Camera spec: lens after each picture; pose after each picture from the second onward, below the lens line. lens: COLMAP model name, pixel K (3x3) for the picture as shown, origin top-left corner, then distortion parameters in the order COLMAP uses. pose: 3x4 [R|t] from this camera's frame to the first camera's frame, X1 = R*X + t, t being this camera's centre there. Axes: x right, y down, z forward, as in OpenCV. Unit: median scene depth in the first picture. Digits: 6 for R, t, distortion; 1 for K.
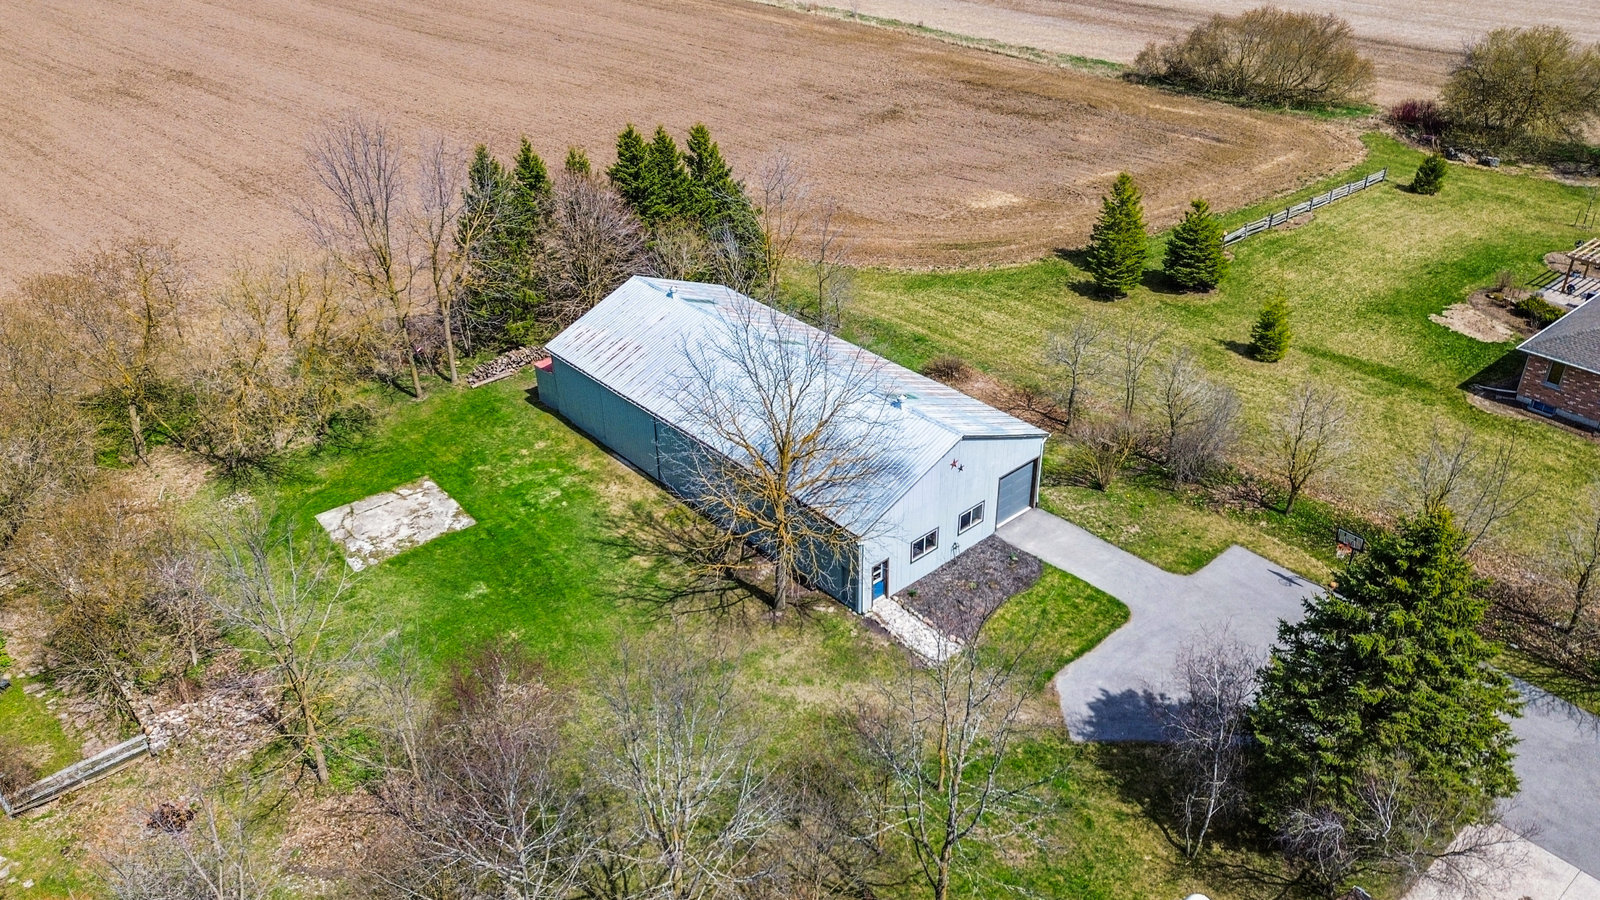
lens RADIAL K [[1148.0, 0, 804.7], [0, 1148.0, 448.2], [0, 0, 1]] dist [0.027901, -0.012546]
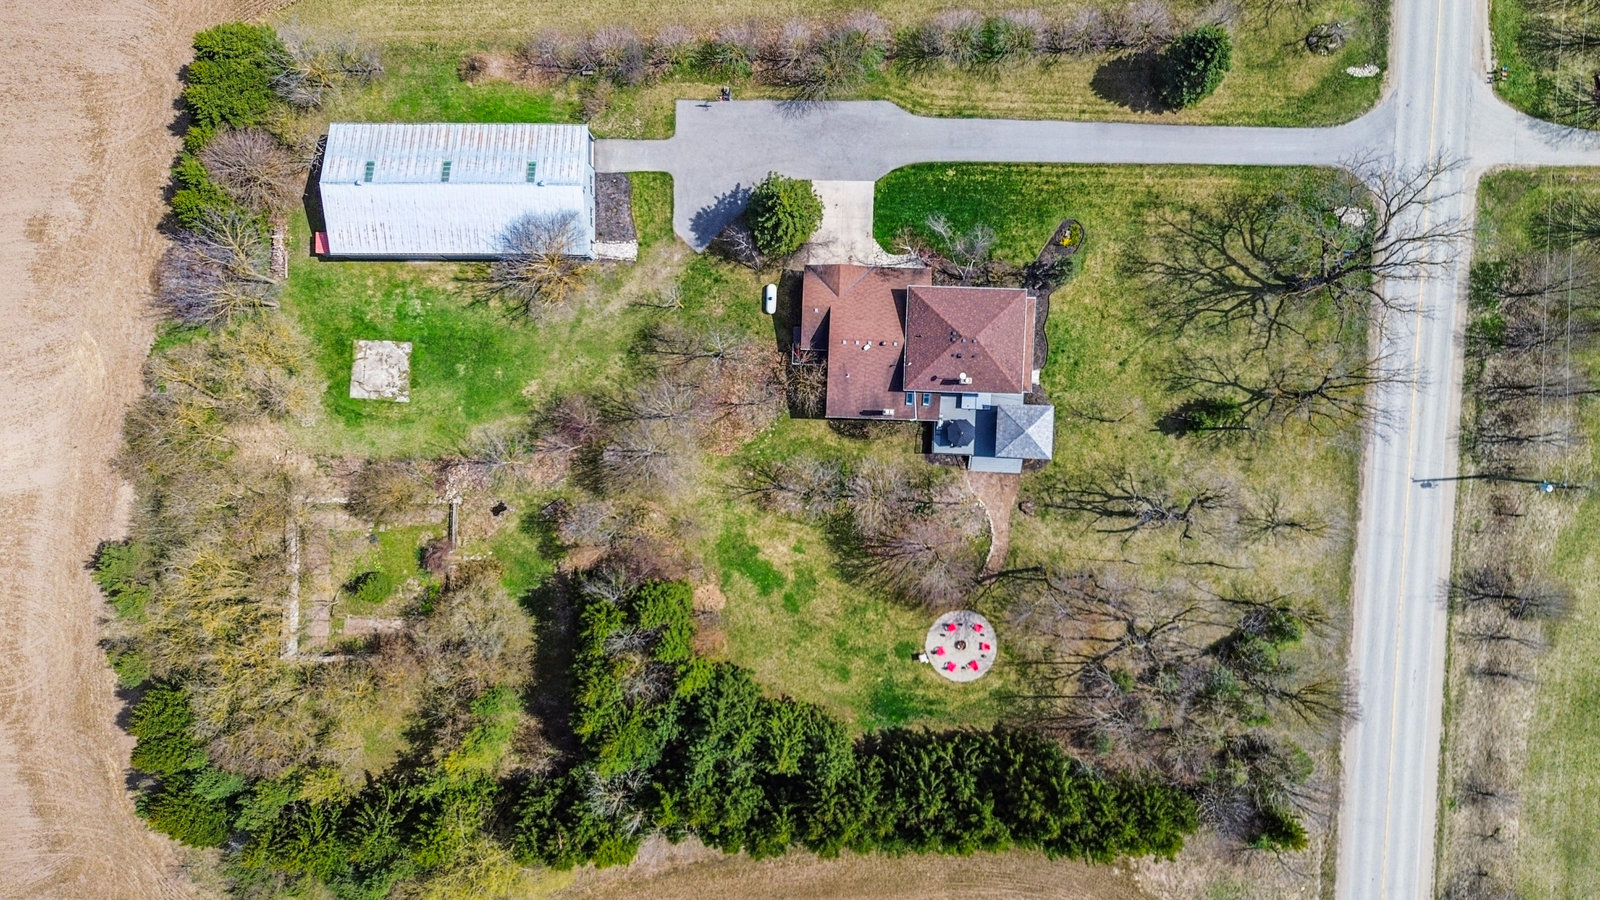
lens RADIAL K [[1148.0, 0, 797.8], [0, 1148.0, 442.5], [0, 0, 1]] dist [0.027901, -0.012546]
pose [[0.668426, -0.743775, 0.002311, 0.037652], [0.403932, 0.365617, 0.838549, -1.335228], [-0.624537, -0.559574, 0.544822, -0.657153]]
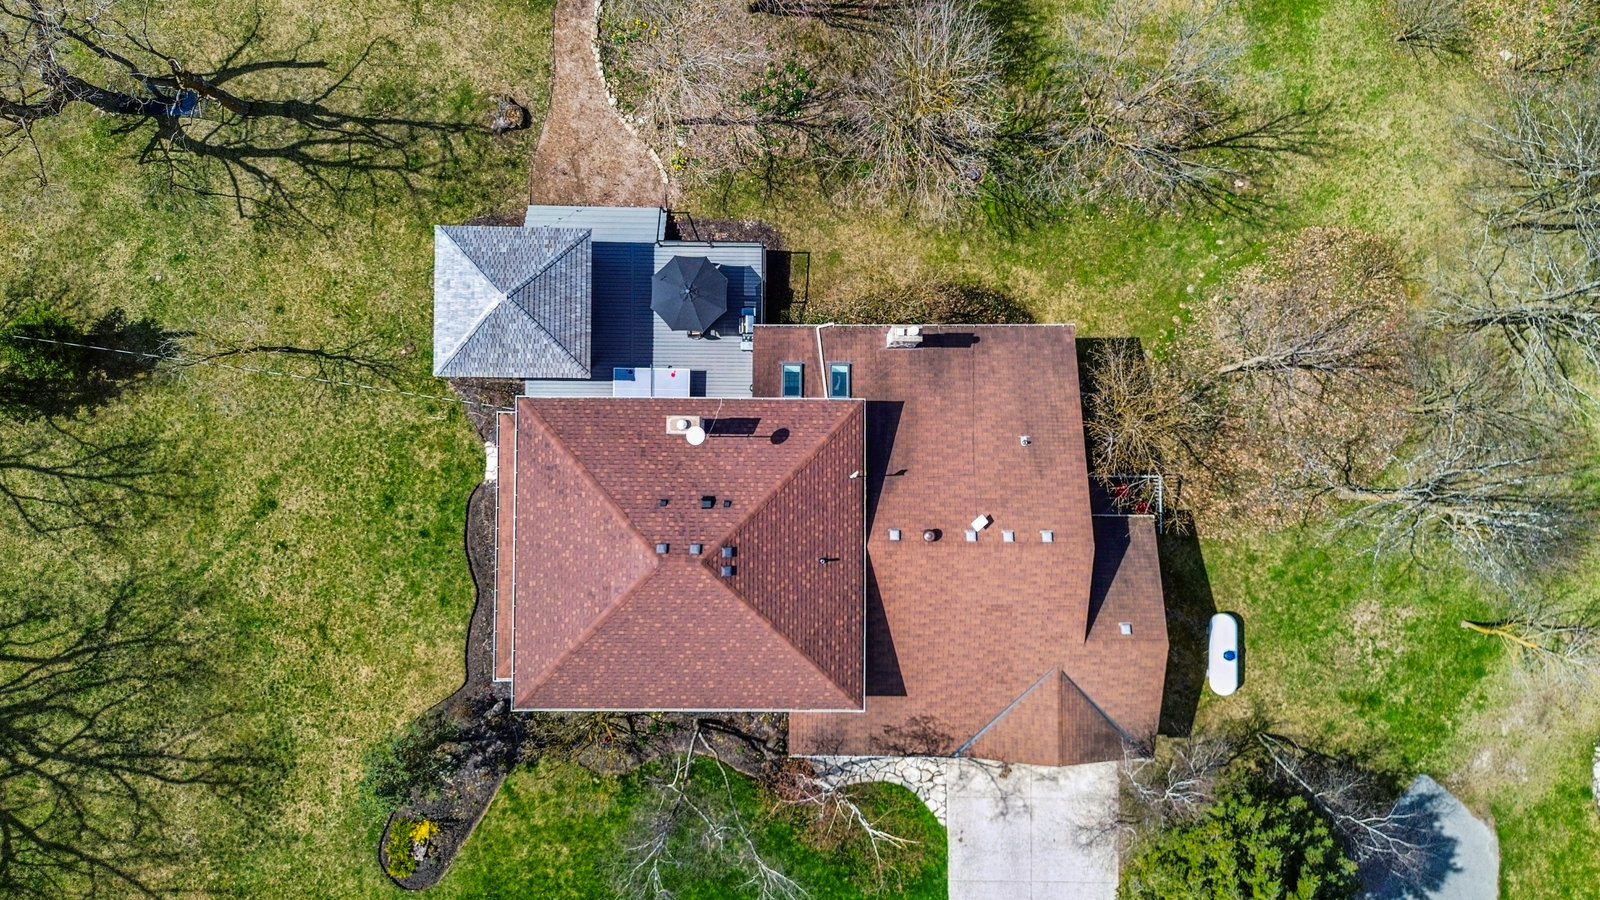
lens RADIAL K [[1148.0, 0, 796.6], [0, 1148.0, 447.9], [0, 0, 1]] dist [0.027901, -0.012546]
pose [[-0.642387, 0.766230, 0.015183, 0.264081], [-0.386370, -0.340905, 0.857031, -0.221541], [0.661858, 0.544679, 0.515042, -0.009492]]
